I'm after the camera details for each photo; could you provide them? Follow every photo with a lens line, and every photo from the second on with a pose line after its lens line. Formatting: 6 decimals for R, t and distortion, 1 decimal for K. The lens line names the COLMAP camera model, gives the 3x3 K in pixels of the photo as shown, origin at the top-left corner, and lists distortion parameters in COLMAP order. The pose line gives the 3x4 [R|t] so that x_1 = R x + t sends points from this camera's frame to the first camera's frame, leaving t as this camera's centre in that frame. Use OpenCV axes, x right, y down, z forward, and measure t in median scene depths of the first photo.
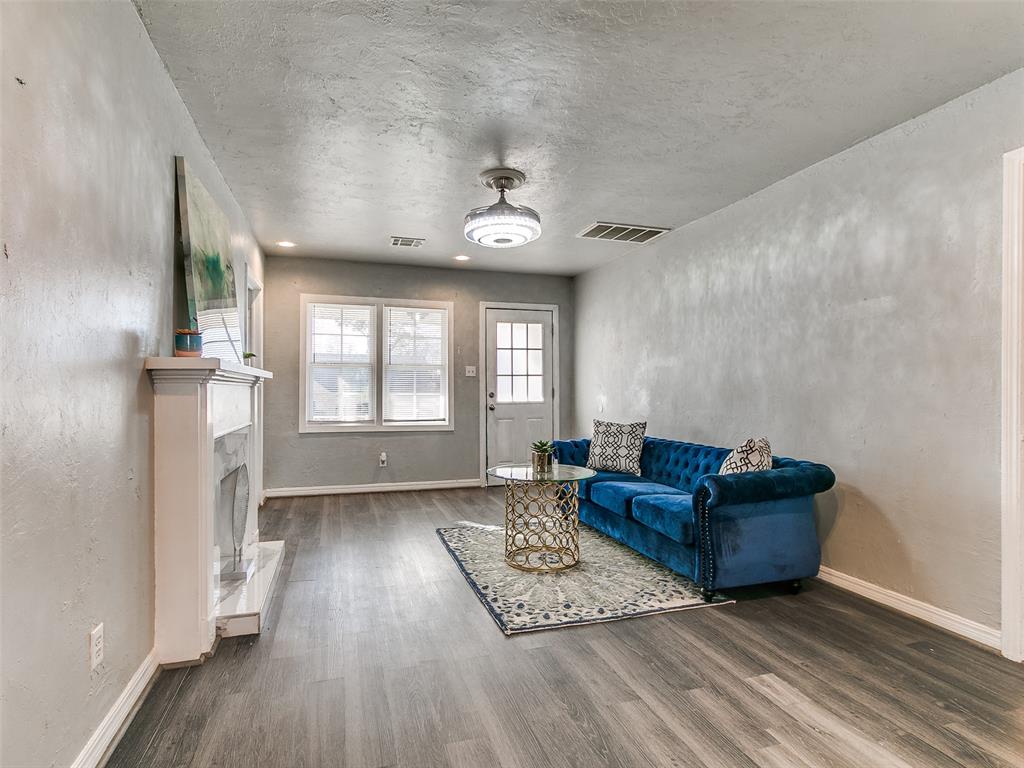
lens RADIAL K [[536.4, 0, 488.9], [0, 536.4, 390.6], [0, 0, 1]] dist [0.003542, 0.000424]
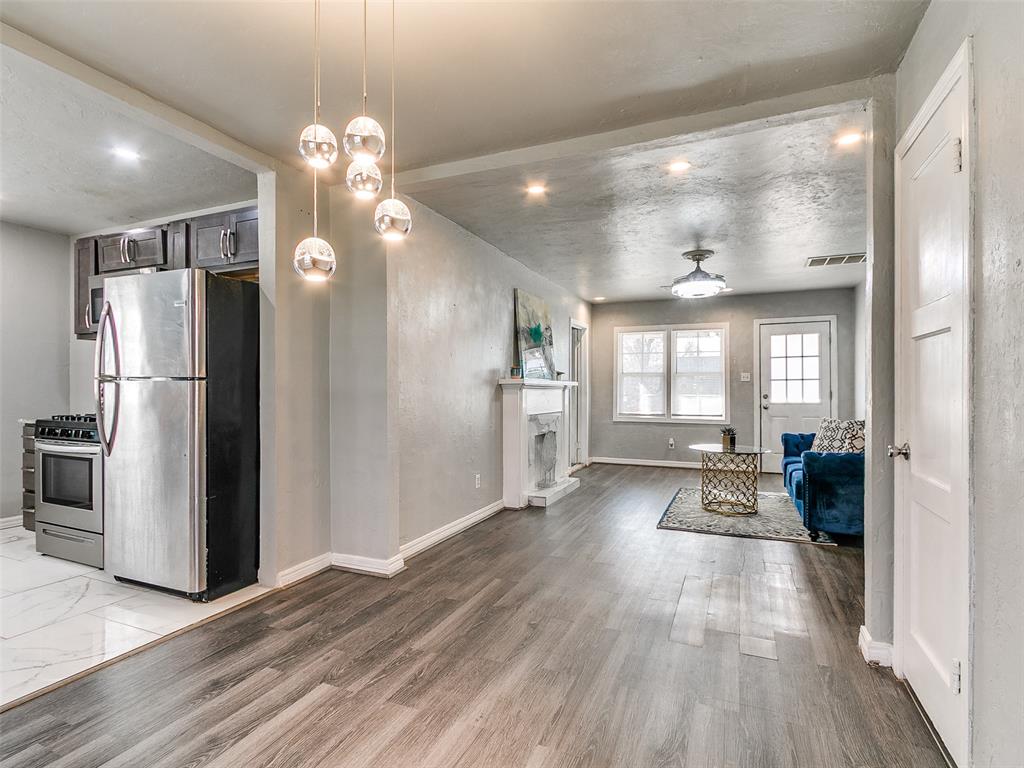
lens RADIAL K [[514.5, 0, 490.1], [0, 514.5, 389.3], [0, 0, 1]] dist [0.004801, 0.000333]
pose [[0.753214, -0.002208, -0.657772, 0.486570], [-0.000653, 0.999991, -0.004104, -0.004098], [0.657775, 0.003521, 0.753206, -0.443935]]
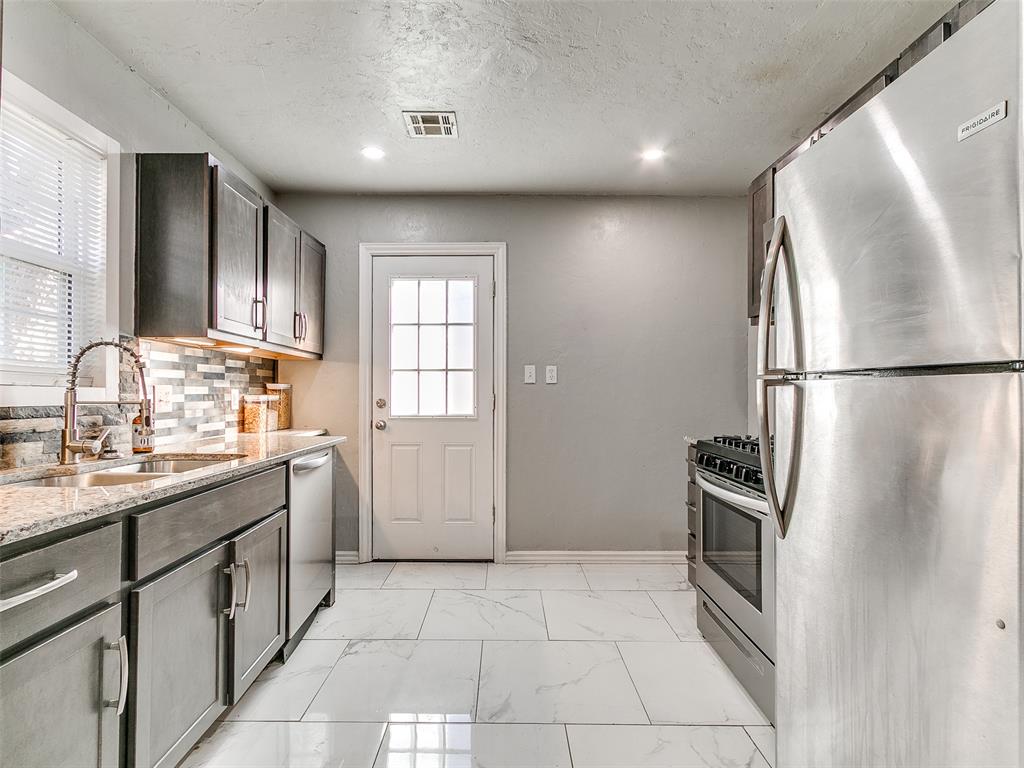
lens RADIAL K [[535.9, 0, 511.7], [0, 535.9, 389.9], [0, 0, 1]] dist [0.002218, 0.000147]
pose [[-0.273530, -0.010941, -0.961801, -0.021259], [-0.007260, 0.999930, -0.009310, -0.008423], [0.961836, 0.004436, -0.273591, -0.321462]]
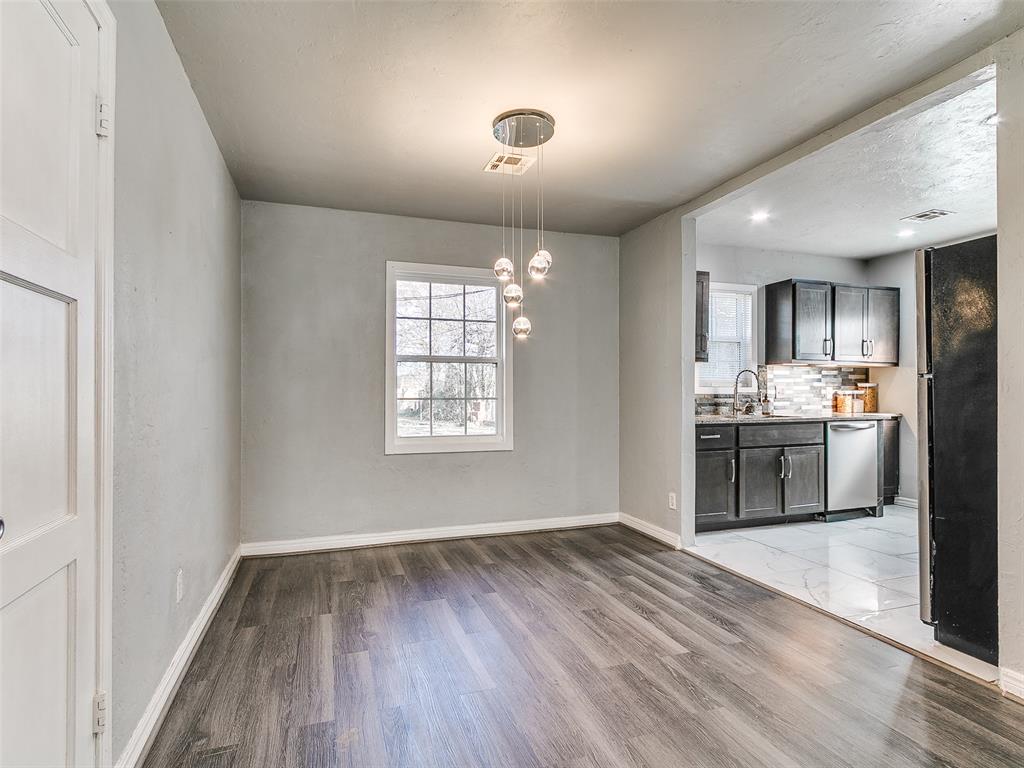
lens RADIAL K [[535.9, 0, 511.7], [0, 535.9, 389.9], [0, 0, 1]] dist [0.002218, 0.000147]
pose [[-0.997637, -0.001506, -0.068694, 0.258378], [-0.001343, 0.999996, -0.002420, -0.002081], [0.068698, -0.002322, -0.997635, 0.424465]]
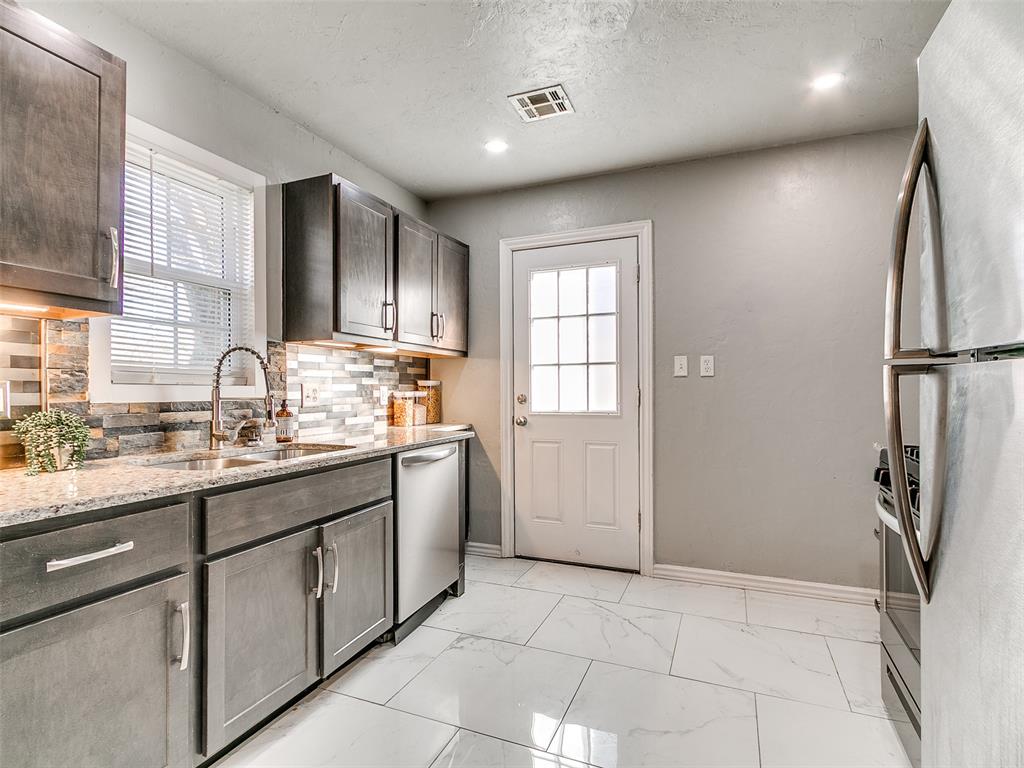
lens RADIAL K [[539.8, 0, 498.4], [0, 539.8, 389.4], [0, 0, 1]] dist [0.000265, 0.000427]
pose [[-0.634629, -0.000227, -0.772817, -0.116116], [-0.000588, 1.000000, 0.000189, -0.008924], [0.772817, 0.000575, -0.634629, -0.232053]]
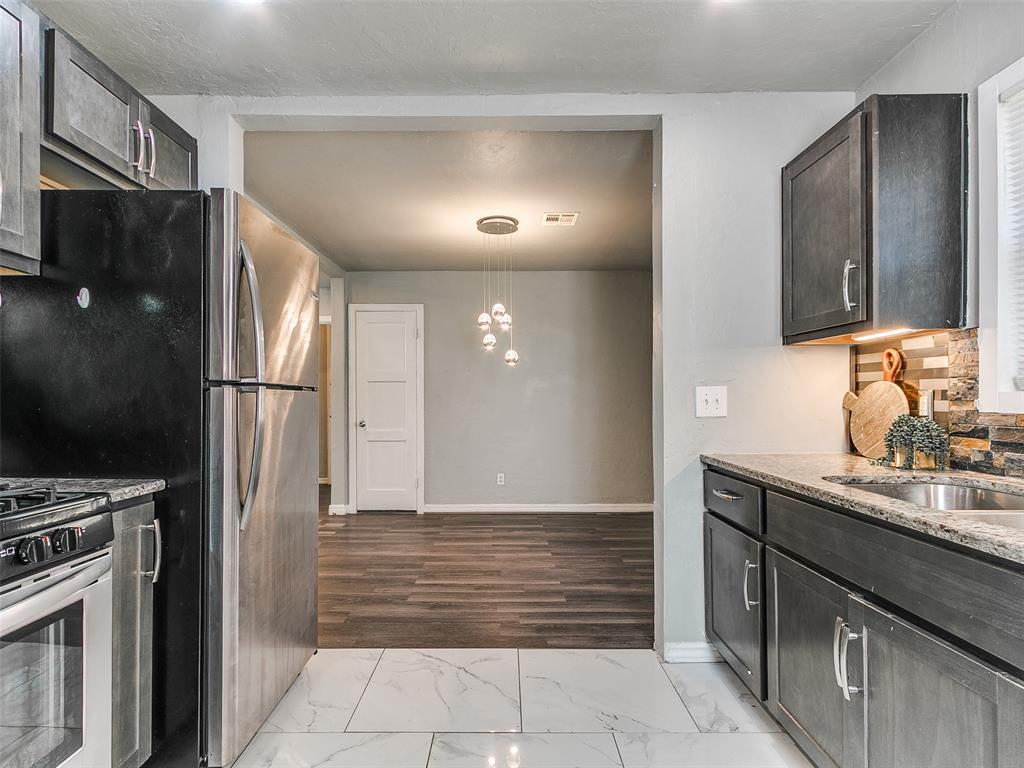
lens RADIAL K [[553.5, 0, 514.4], [0, 553.5, 399.3], [0, 0, 1]] dist [0.017765, -0.000393]
pose [[0.266084, -0.003517, 0.963943, -0.808724], [0.007262, 0.999972, 0.001644, -0.010744], [-0.963922, 0.006562, 0.266103, -0.562687]]
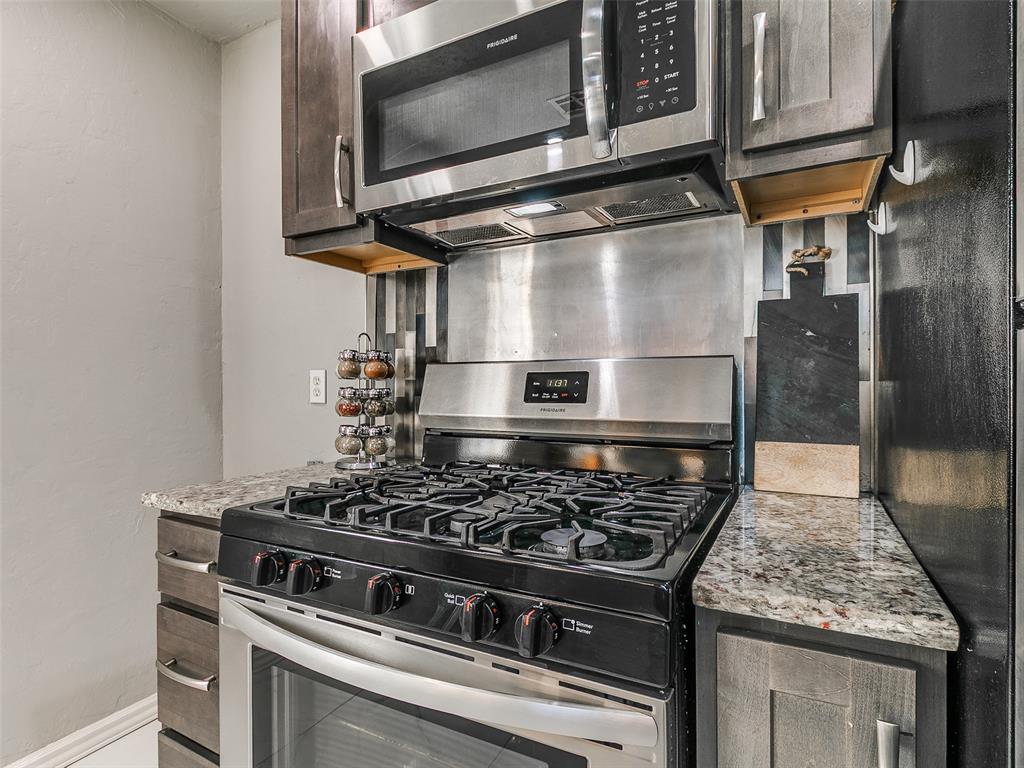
lens RADIAL K [[514.5, 0, 490.1], [0, 514.5, 389.3], [0, 0, 1]] dist [0.004801, 0.000333]
pose [[0.717135, -0.005176, -0.696915, -0.473308], [-0.001897, 0.999954, -0.009379, -0.007825], [0.696932, 0.008048, 0.717092, -0.370795]]
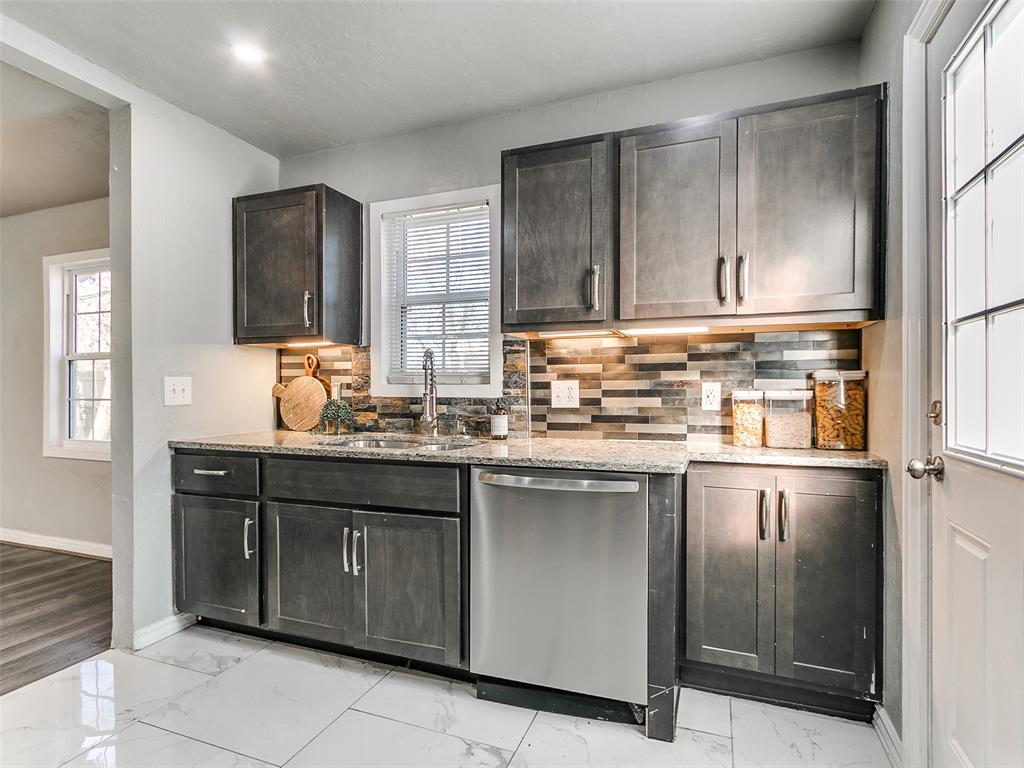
lens RADIAL K [[527.2, 0, 511.2], [0, 527.2, 387.4], [0, 0, 1]] dist [0.016549, 0.000336]
pose [[-0.797246, 0.000764, 0.603654, -0.862387], [0.002883, 0.999993, 0.002542, -0.010721], [-0.603648, 0.003767, -0.797242, -0.337721]]
